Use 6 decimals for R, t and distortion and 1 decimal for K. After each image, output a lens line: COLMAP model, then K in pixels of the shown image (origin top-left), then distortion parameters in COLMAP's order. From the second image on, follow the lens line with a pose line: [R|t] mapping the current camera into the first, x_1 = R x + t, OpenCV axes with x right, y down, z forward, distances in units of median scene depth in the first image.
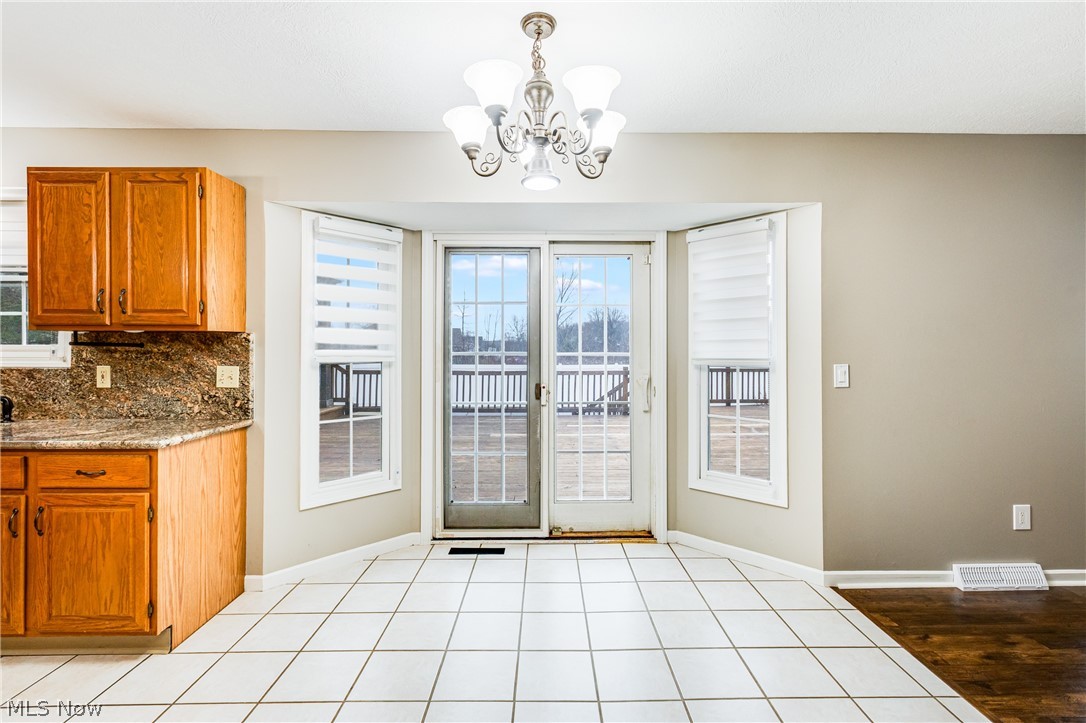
lens RADIAL K [[501.0, 0, 543.5], [0, 501.0, 348.6], [0, 0, 1]] dist [-0.000095, -0.000275]
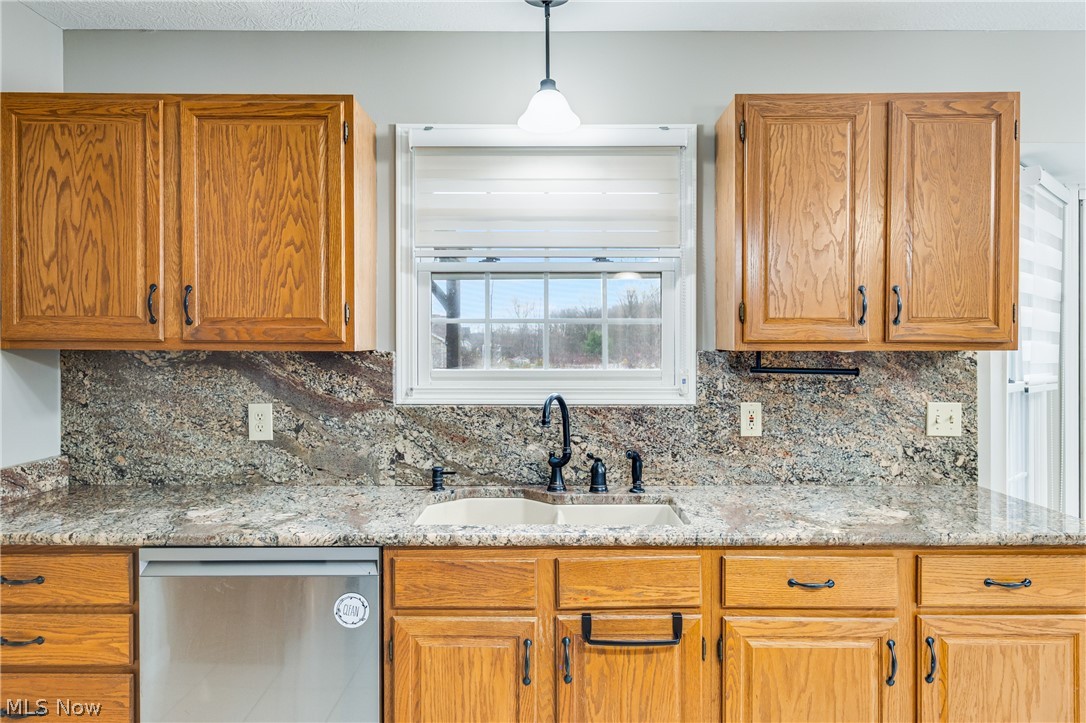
lens RADIAL K [[727.6, 0, 543.0], [0, 727.6, 352.6], [0, 0, 1]] dist [-0.001723, 0.000372]
pose [[0.999819, -0.002423, -0.018864, -1.125698], [0.002632, 0.999935, 0.011096, -0.040541], [0.018836, -0.011144, 0.999760, 0.061533]]
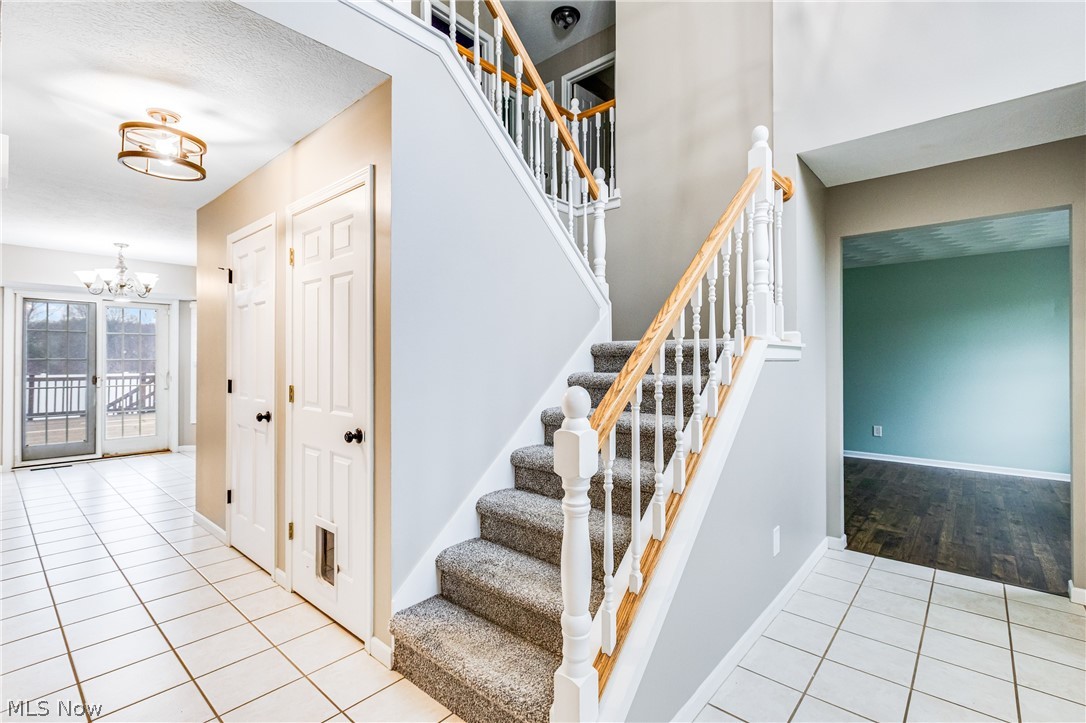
lens RADIAL K [[503.6, 0, 545.3], [0, 503.6, 361.6], [0, 0, 1]] dist [0.000528, -0.000353]
pose [[0.662018, 0.000681, 0.749488, -0.382100], [-0.007577, 0.999955, 0.005784, -0.007710], [-0.749450, -0.009508, 0.661993, -1.867321]]
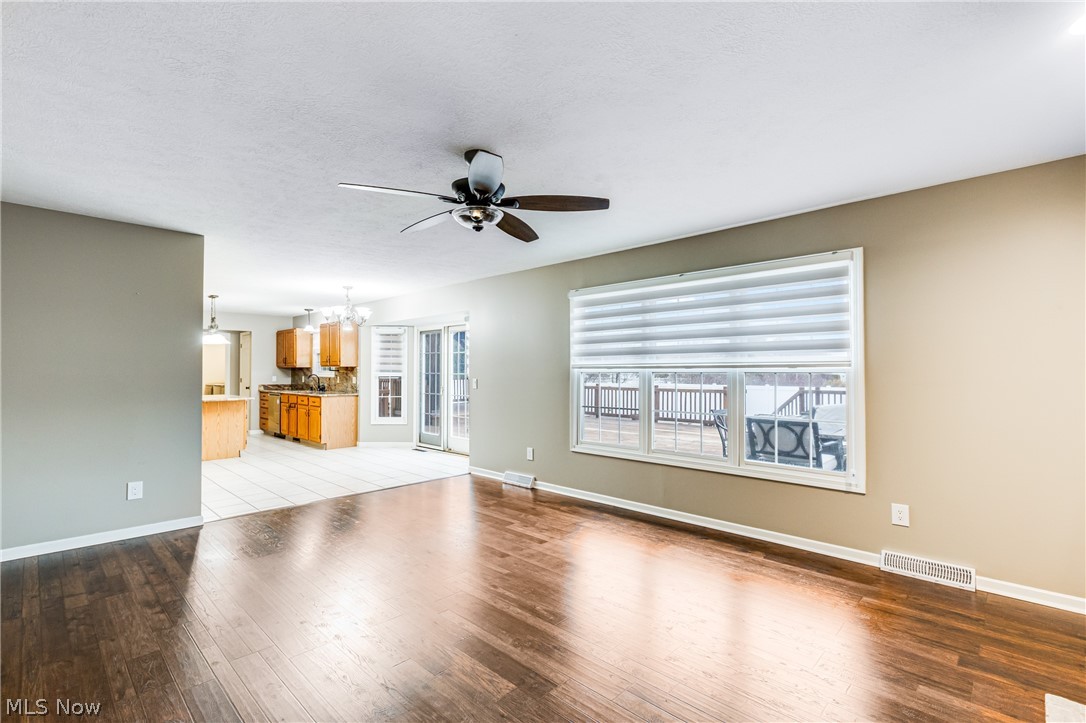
lens RADIAL K [[503.6, 0, 545.3], [0, 503.6, 361.6], [0, 0, 1]] dist [0.000528, -0.000353]
pose [[0.707647, -0.012817, -0.706450, 2.593214], [0.002088, 0.999869, -0.016050, -0.011585], [0.706563, 0.009883, 0.707581, -0.455074]]
